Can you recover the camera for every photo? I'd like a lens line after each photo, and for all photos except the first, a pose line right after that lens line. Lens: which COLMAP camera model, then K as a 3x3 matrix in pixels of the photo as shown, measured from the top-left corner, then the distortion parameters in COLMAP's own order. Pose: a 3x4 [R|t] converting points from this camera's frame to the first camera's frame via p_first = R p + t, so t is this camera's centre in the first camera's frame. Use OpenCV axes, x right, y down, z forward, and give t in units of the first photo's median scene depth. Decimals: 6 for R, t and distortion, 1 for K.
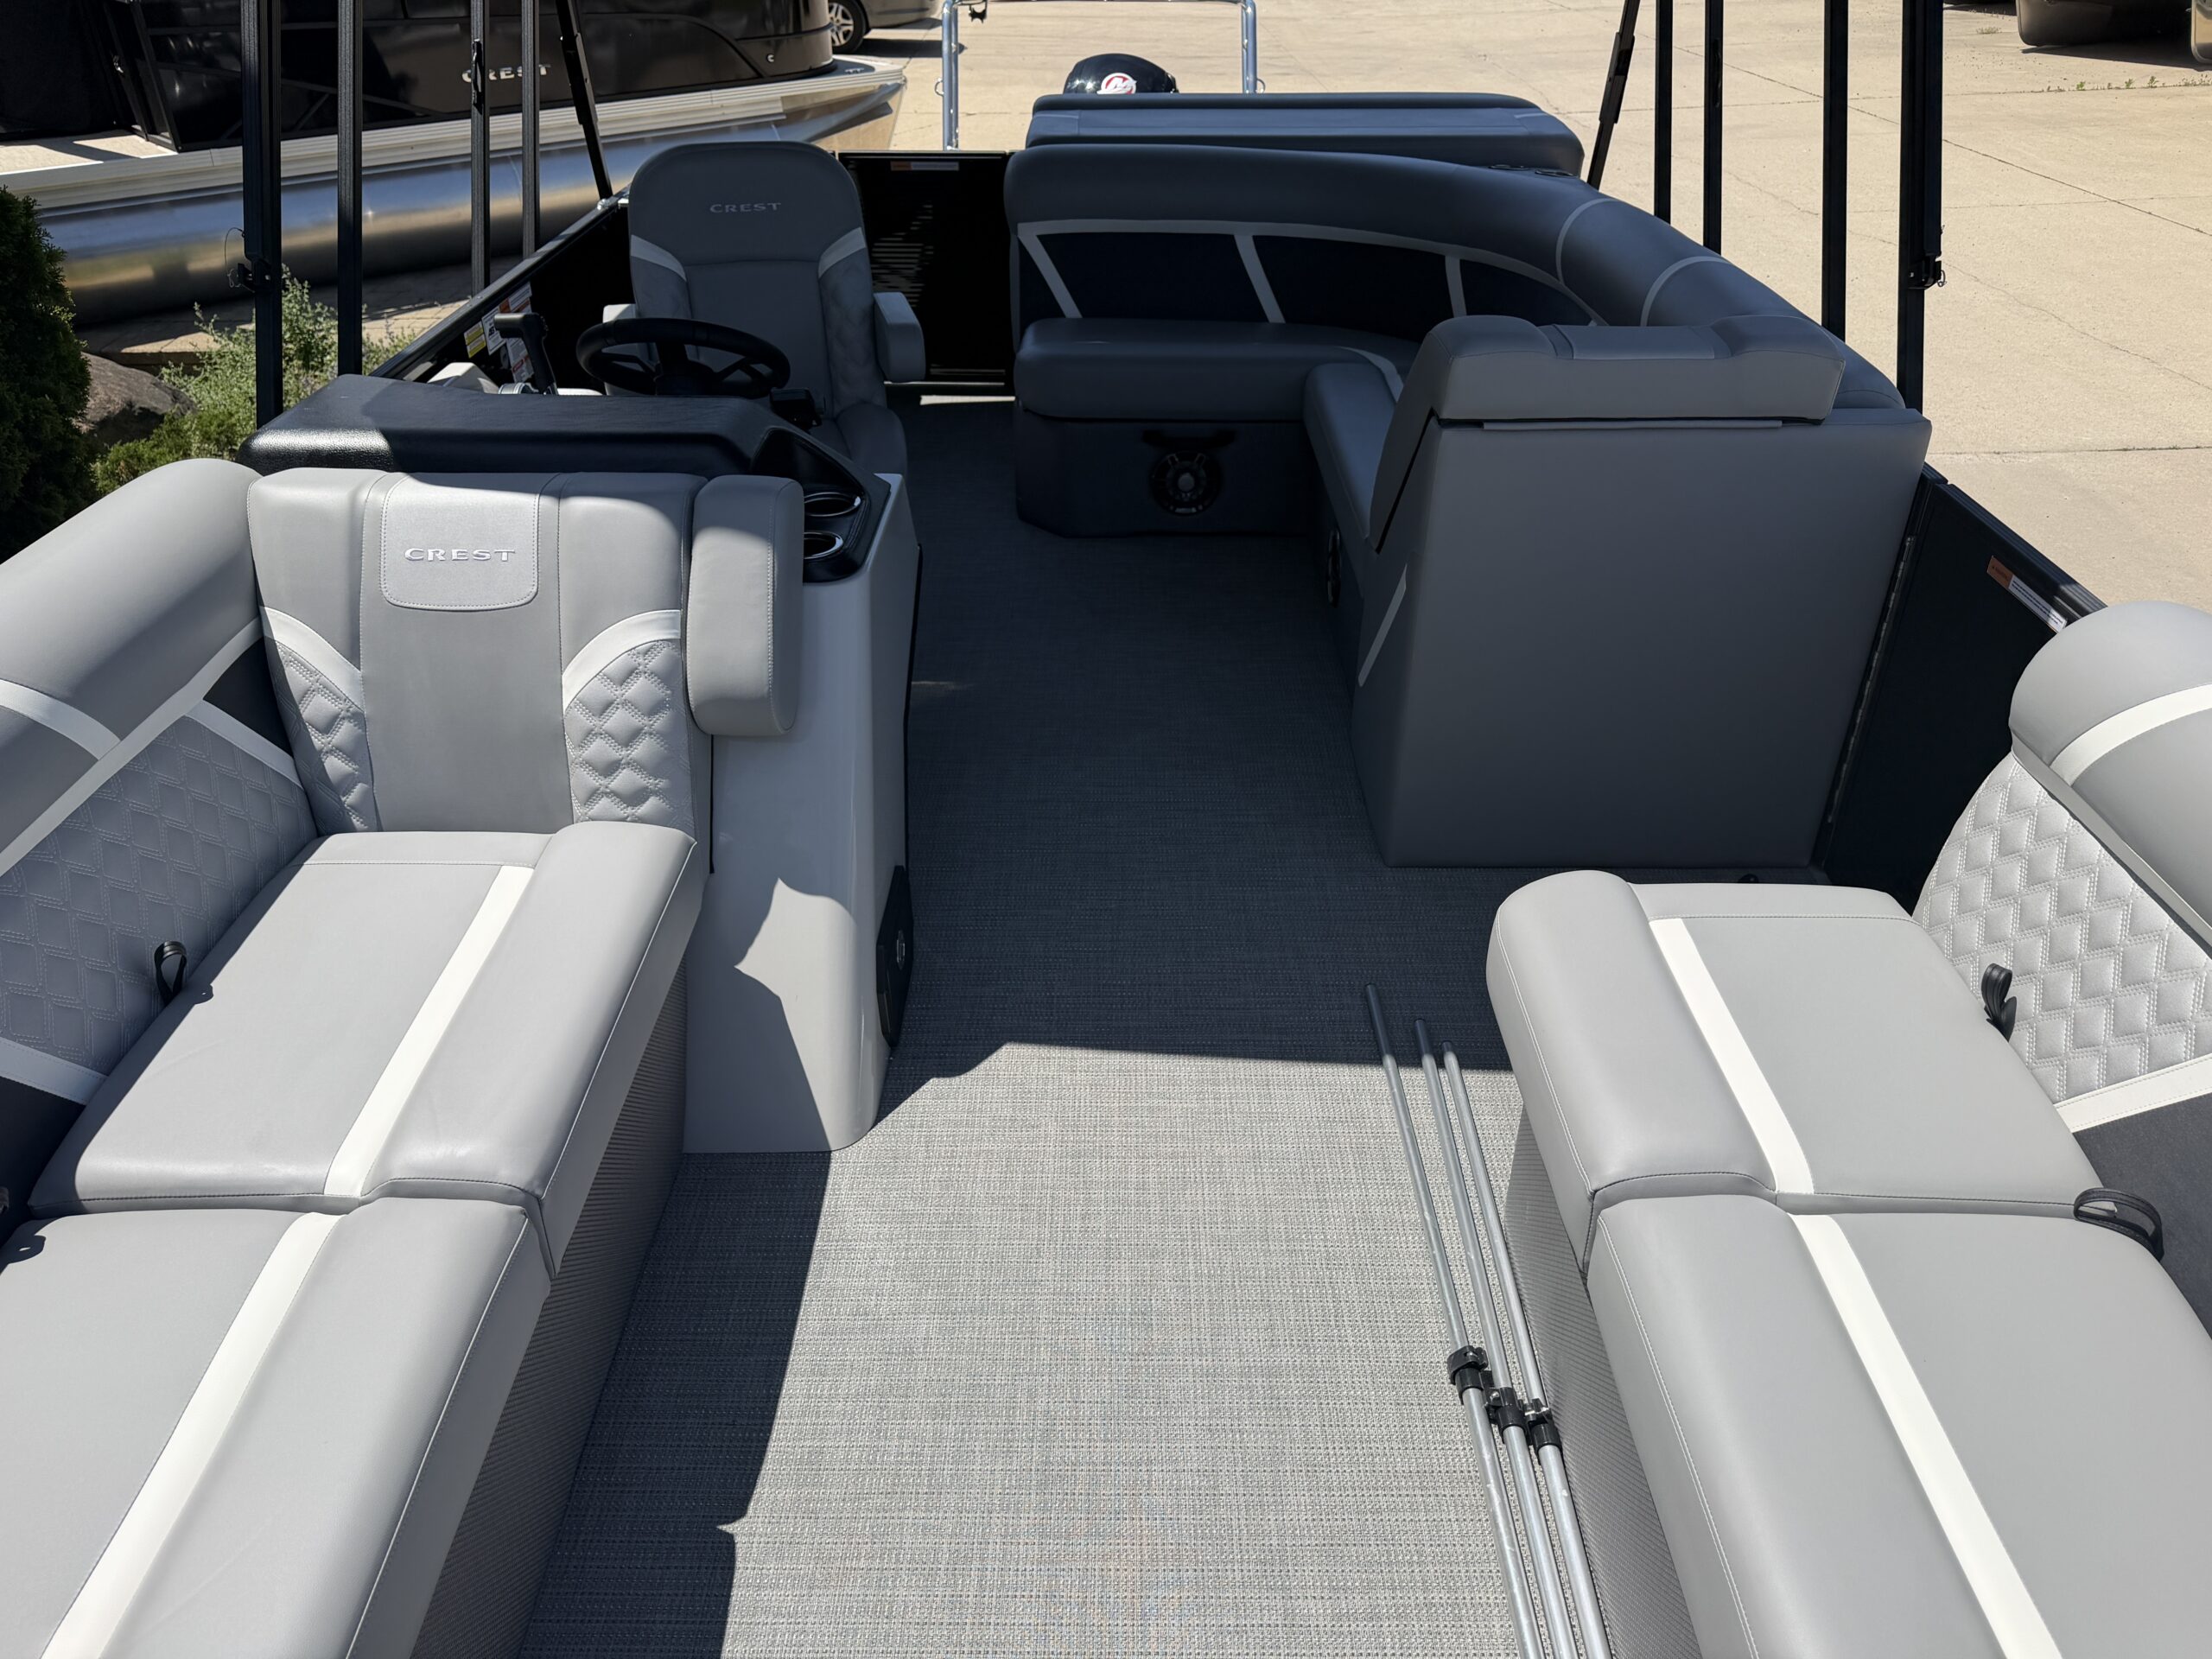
lens RADIAL K [[1567.5, 0, 1097.9], [0, 1567.5, 842.0], [0, 0, 1]] dist [0.003573, -0.011039]
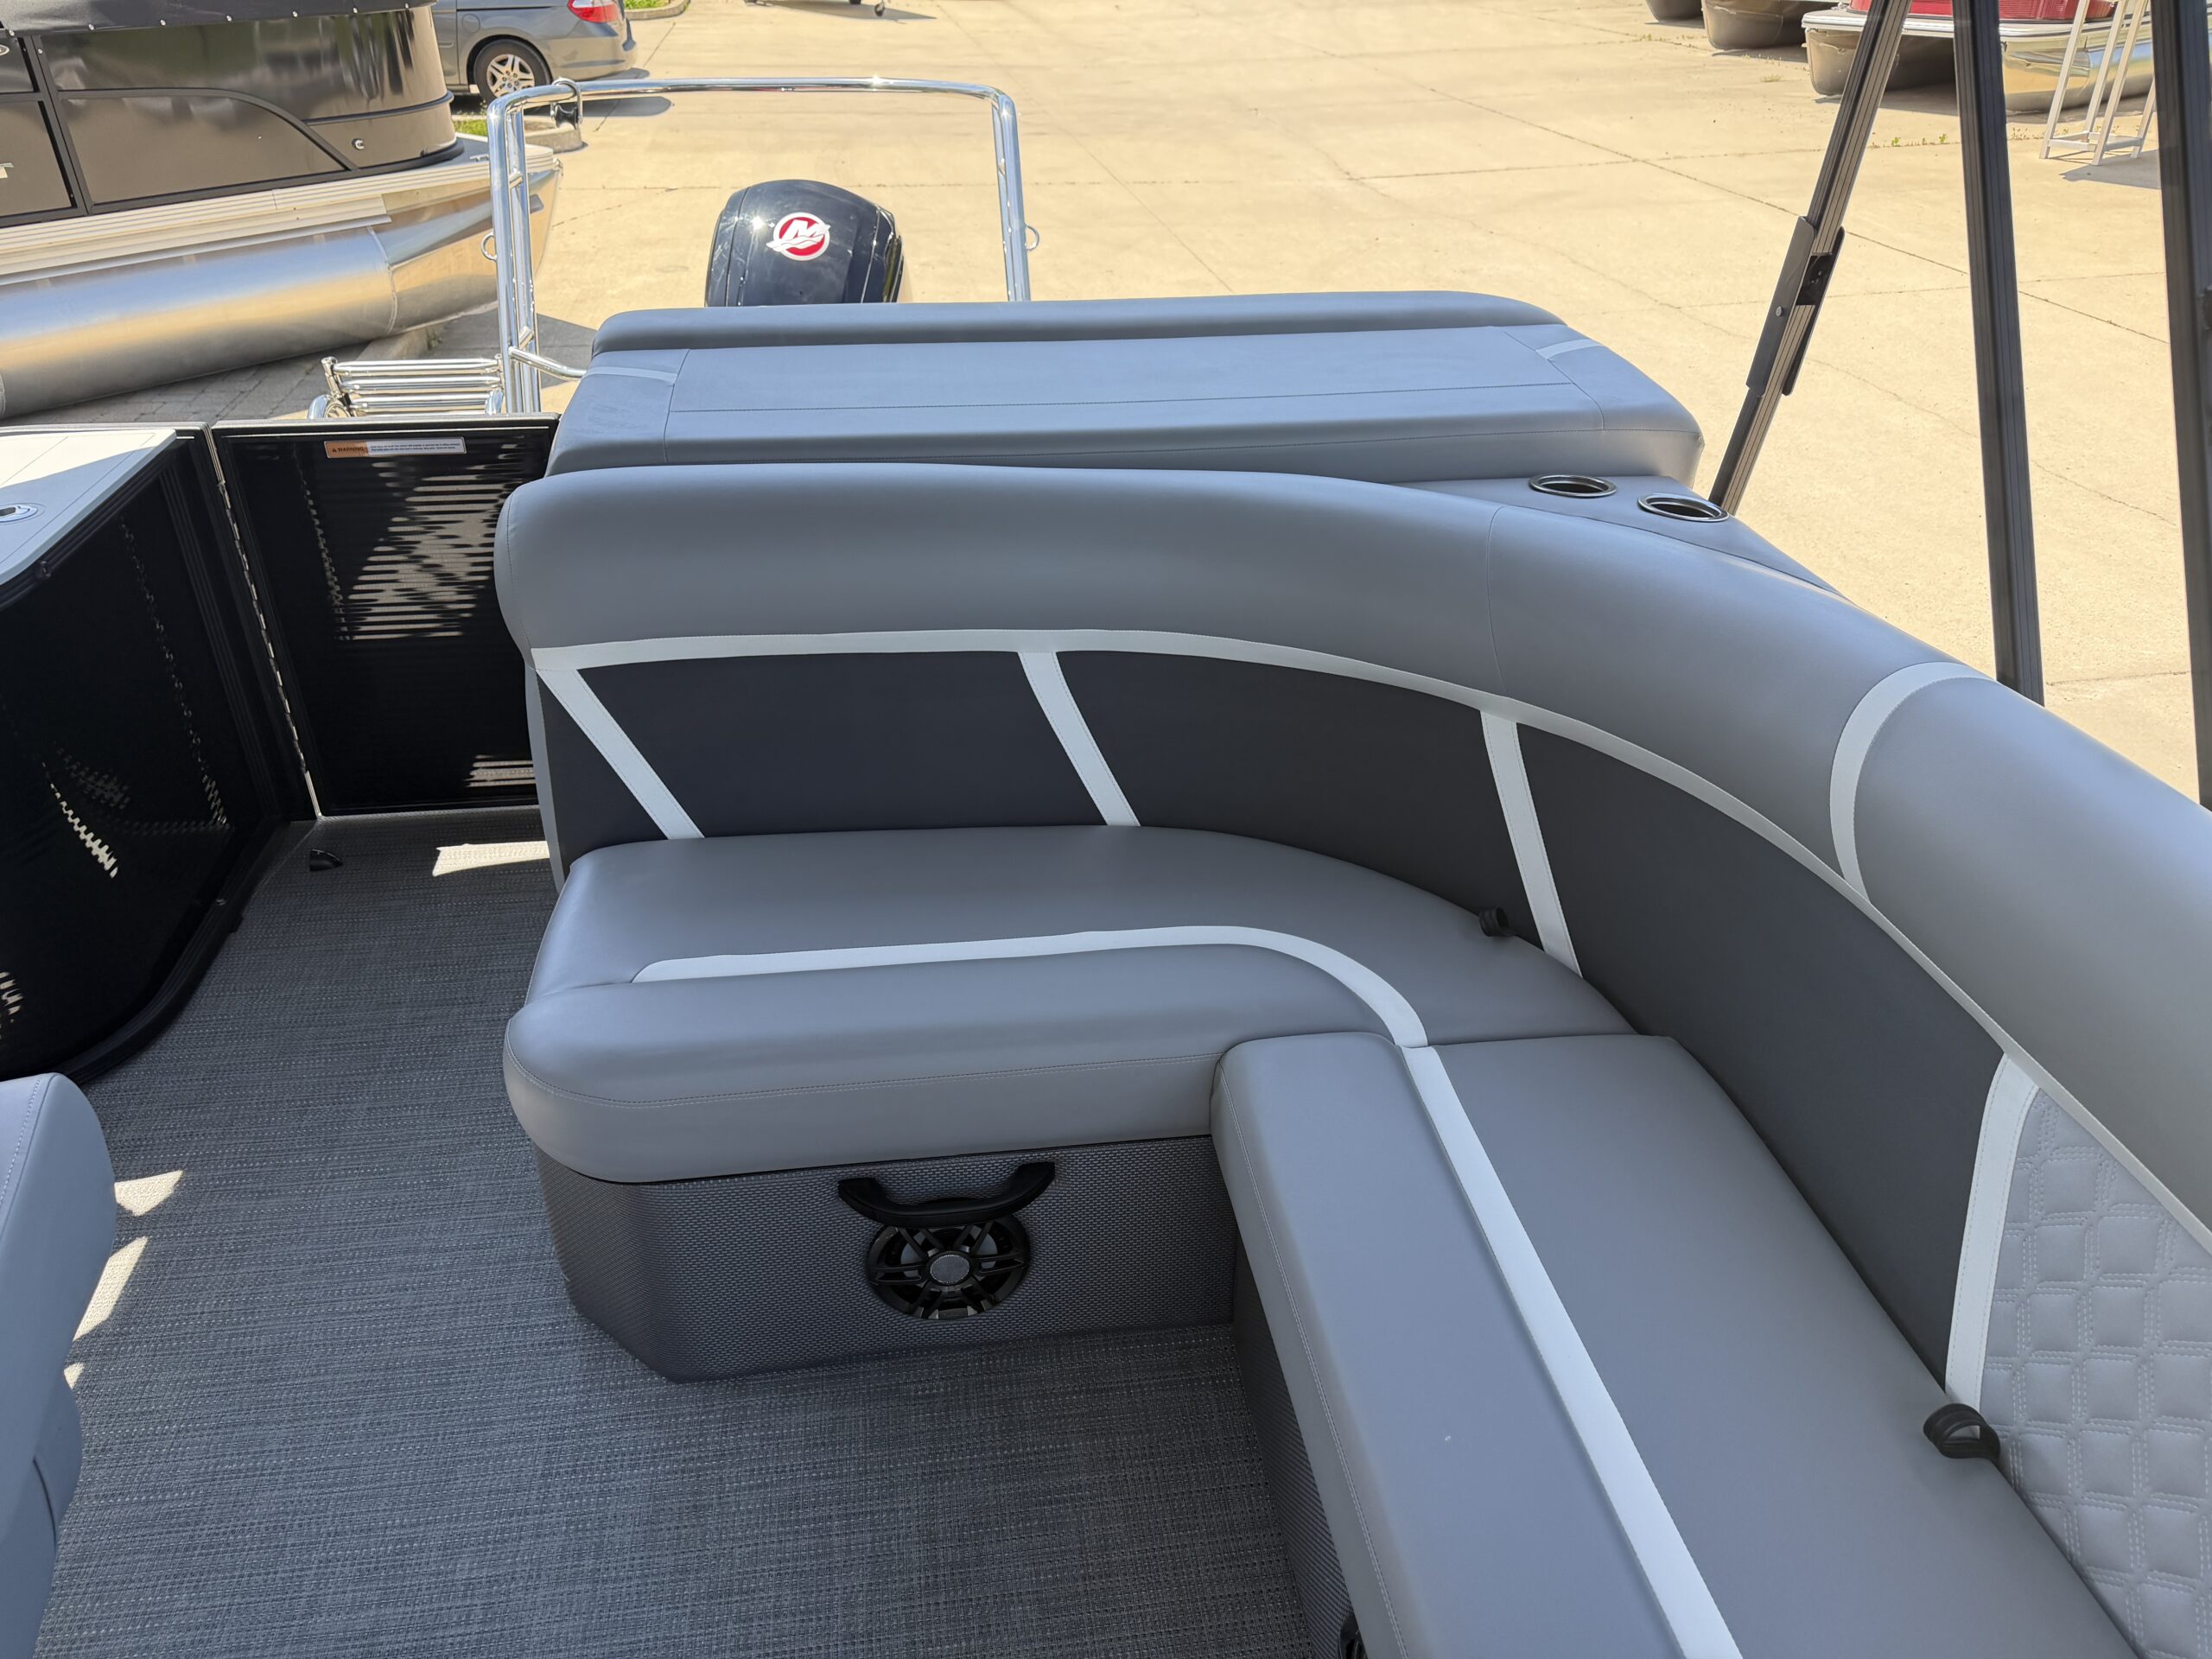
lens RADIAL K [[1585.7, 0, 1090.3], [0, 1585.7, 842.1], [0, 0, 1]] dist [0.007905, -0.014675]
pose [[0.990147, -0.063718, 0.124695, 0.032817], [0.066685, 0.997578, -0.019760, -0.225038], [-0.123134, 0.027881, 0.991998, 0.375688]]
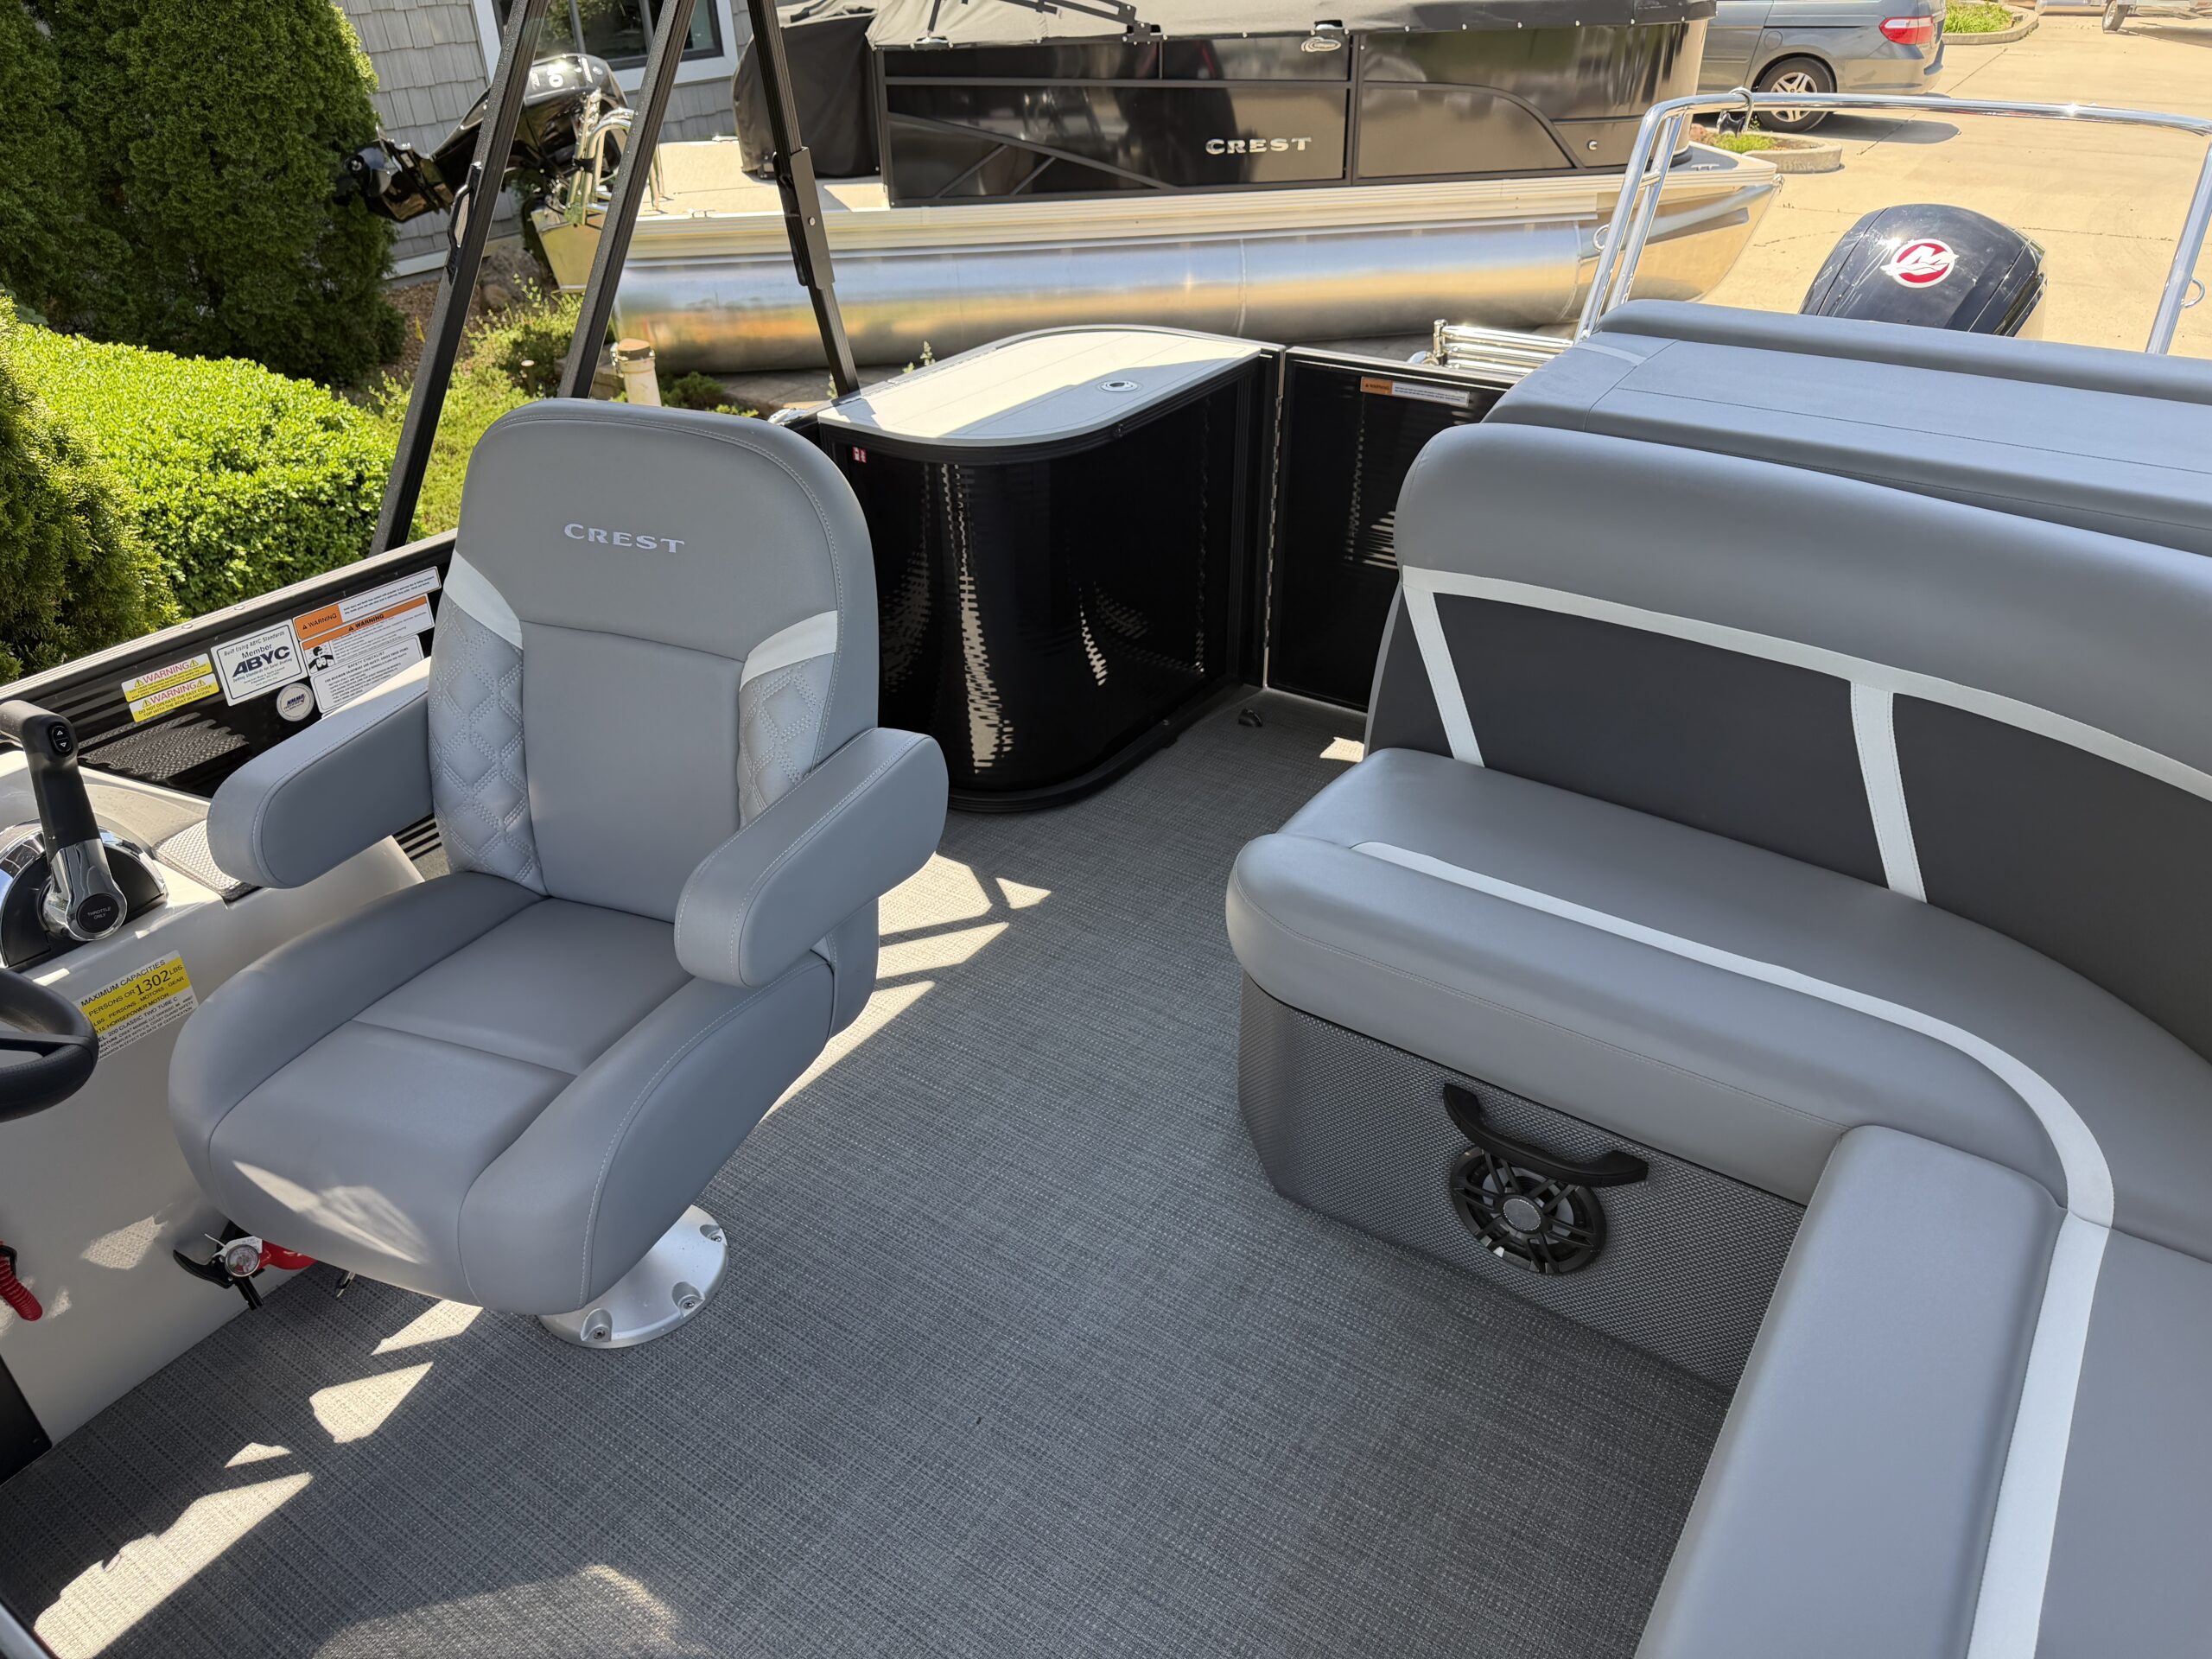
lens RADIAL K [[1567.5, 0, 1097.9], [0, 1567.5, 842.0], [0, 0, 1]] dist [0.003573, -0.011039]
pose [[0.838306, 0.273781, -0.471474, 0.091504], [-0.285717, 0.957122, 0.047773, -0.213926], [0.464337, 0.094660, 0.880585, 0.360500]]
